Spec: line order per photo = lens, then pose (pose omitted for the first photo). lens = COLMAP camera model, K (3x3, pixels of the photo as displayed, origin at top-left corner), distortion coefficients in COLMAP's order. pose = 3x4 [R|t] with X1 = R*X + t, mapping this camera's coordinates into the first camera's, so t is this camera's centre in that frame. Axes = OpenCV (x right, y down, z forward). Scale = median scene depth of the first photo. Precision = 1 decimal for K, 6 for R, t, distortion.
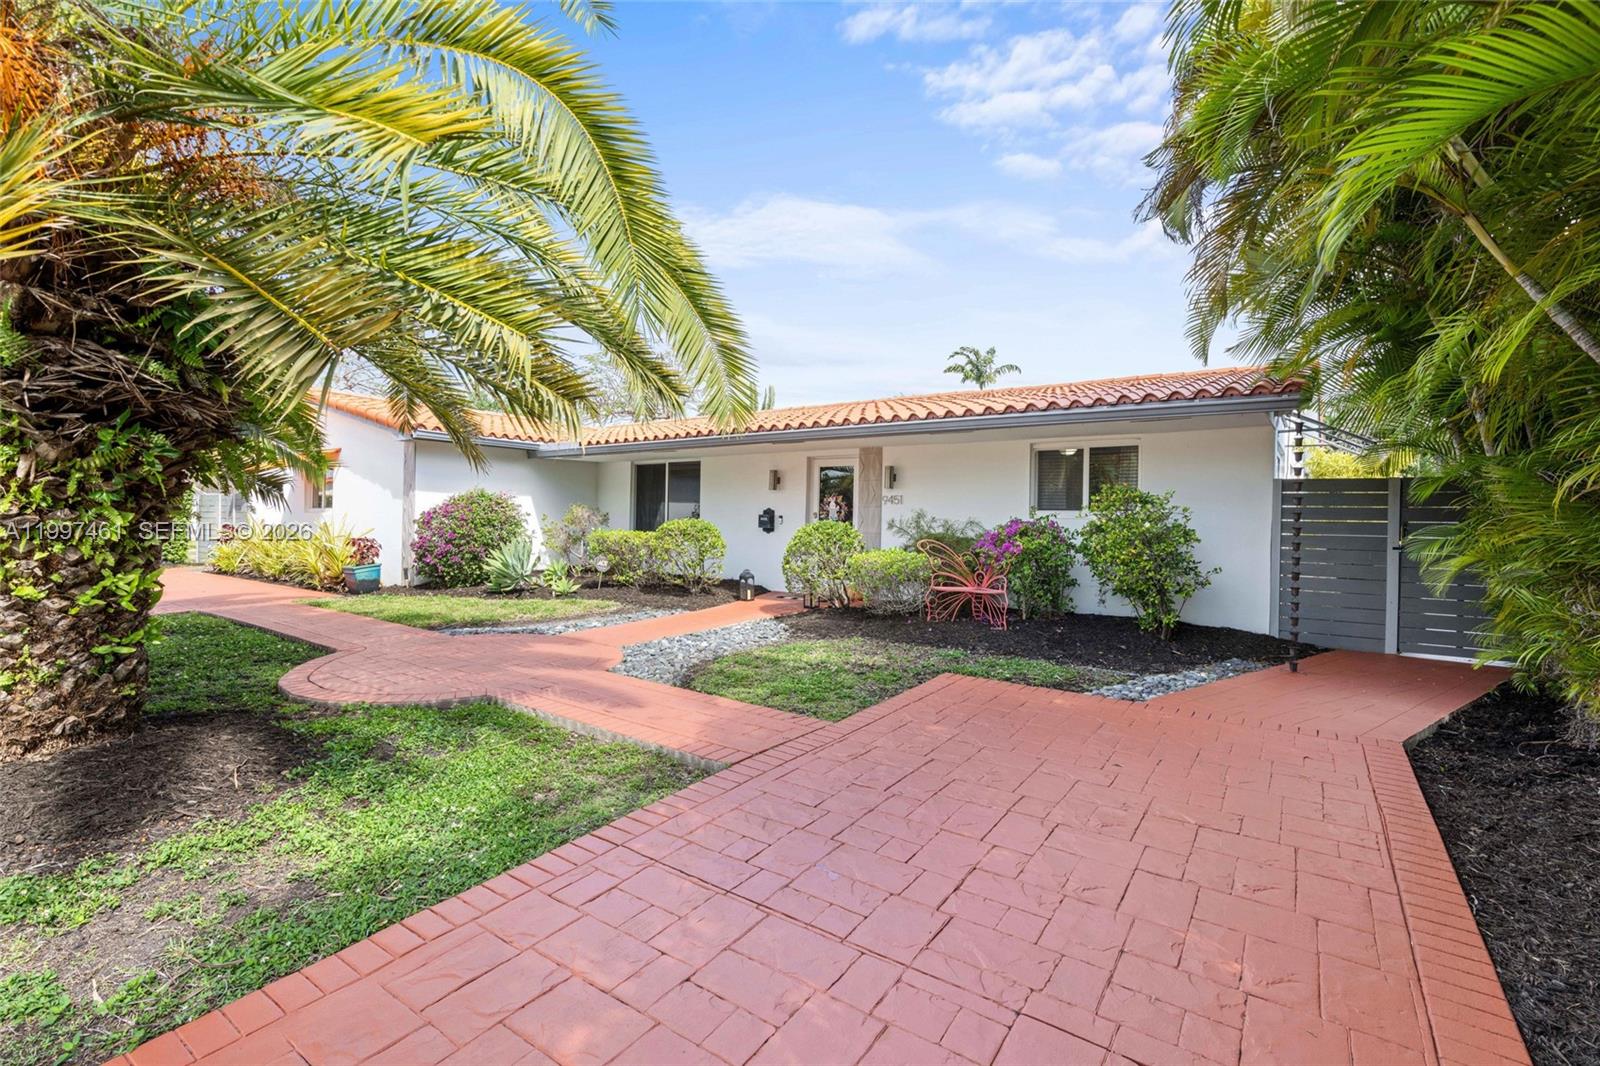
lens RADIAL K [[708.4, 0, 802.3], [0, 708.4, 515.8], [0, 0, 1]] dist [0.001381, 0.000139]
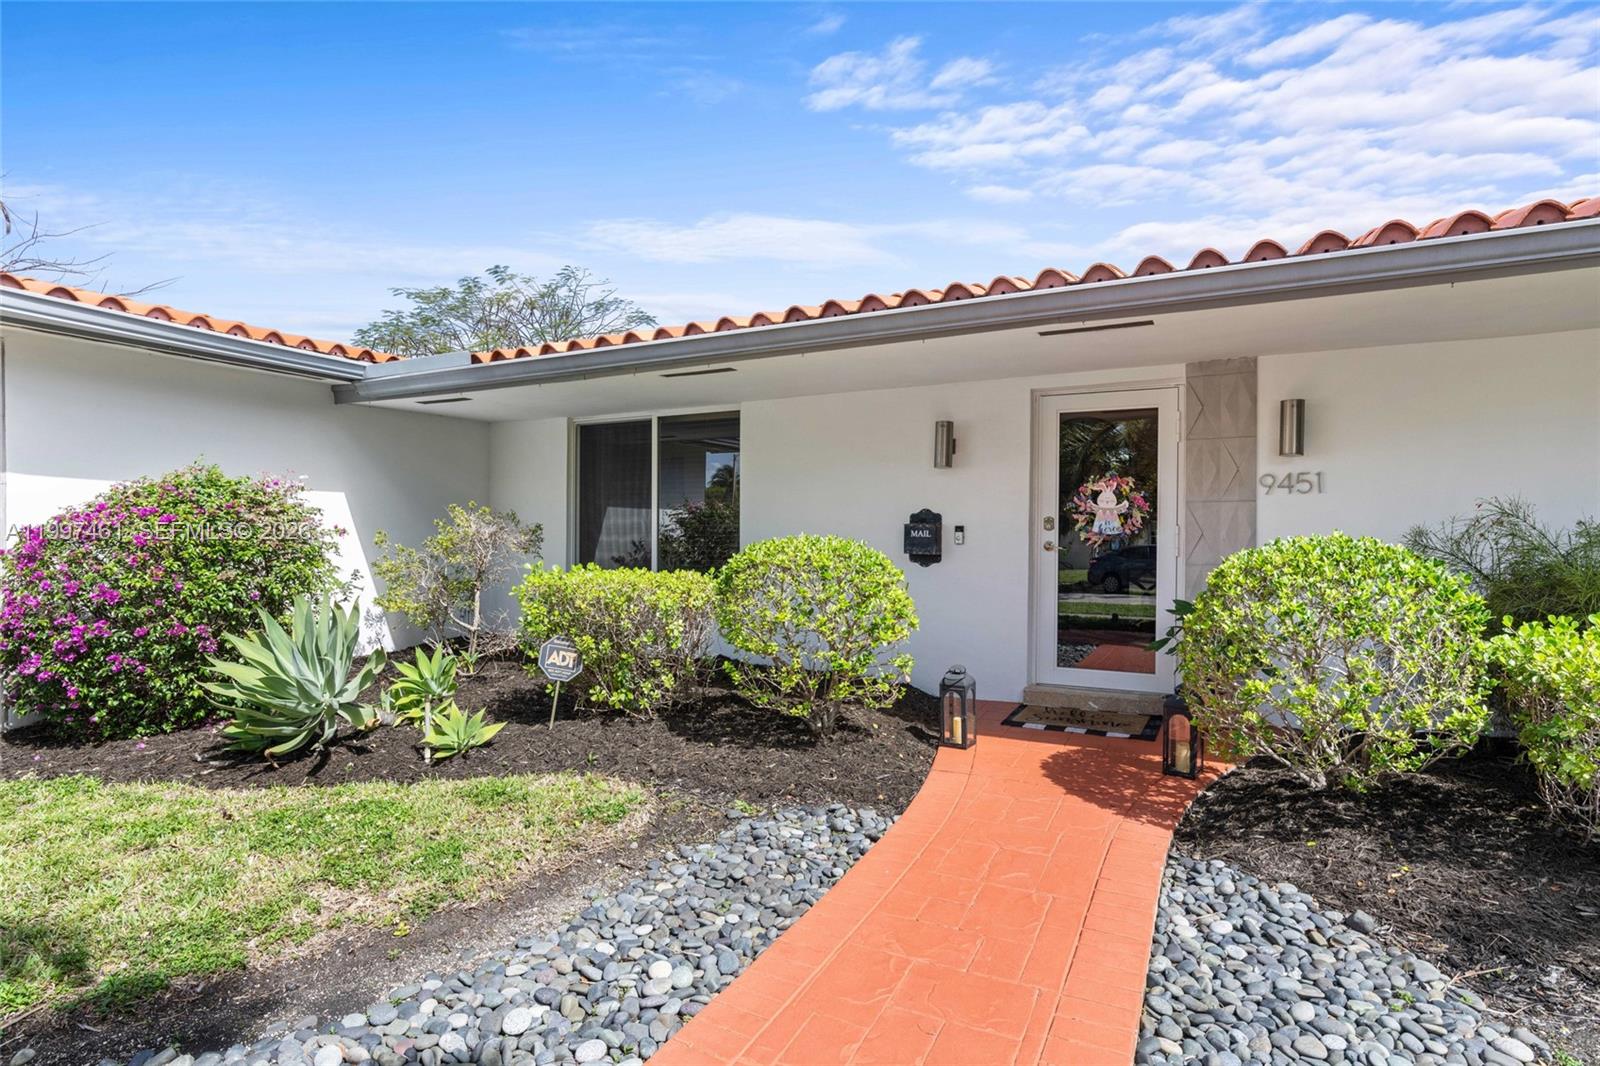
lens RADIAL K [[820.9, 0, 800.0], [0, 820.9, 533.0], [0, 0, 1]] dist [0.003427, 0.000481]
pose [[0.987740, -0.014353, 0.155449, -0.227317], [0.013797, 0.999894, 0.004655, 0.000404], [-0.155499, -0.002453, 0.987833, 0.562301]]
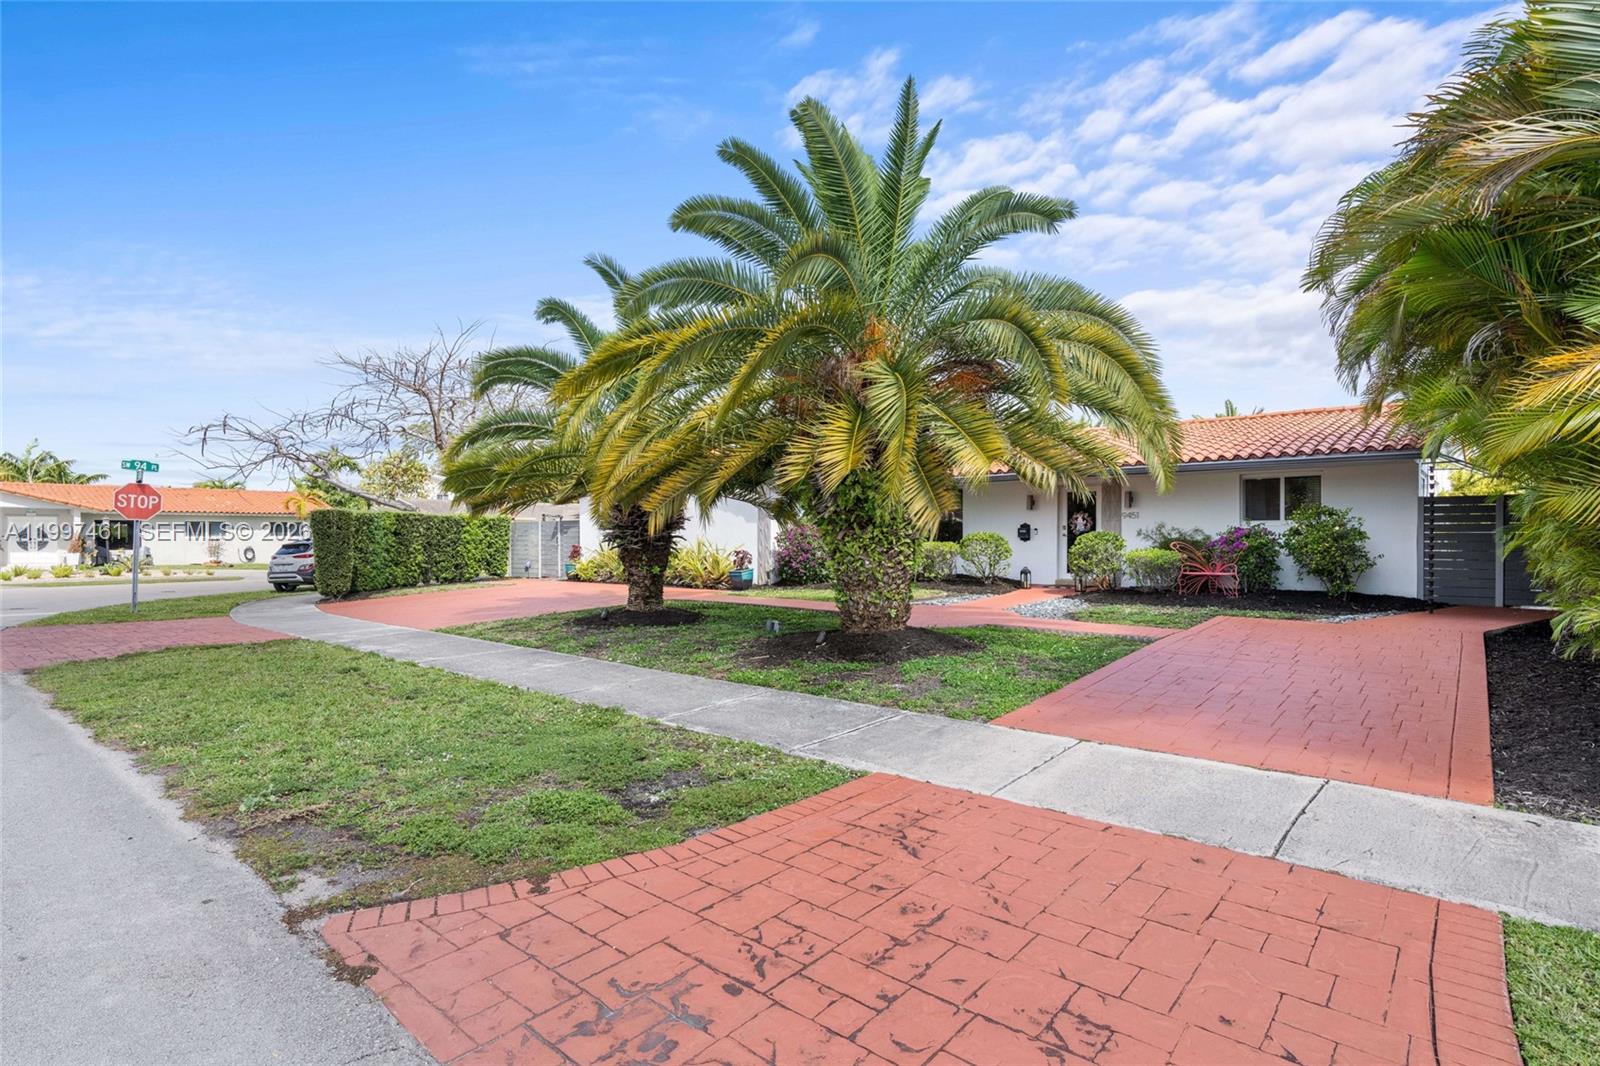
lens RADIAL K [[764.4, 0, 800.0], [0, 764.4, 533.0], [0, 0, 1]] dist [-0.002491, -0.000543]
pose [[0.994192, -0.023631, -0.104992, -0.361985], [0.024355, 0.999688, 0.005623, -0.011555], [0.104826, -0.008147, 0.994457, -0.574457]]
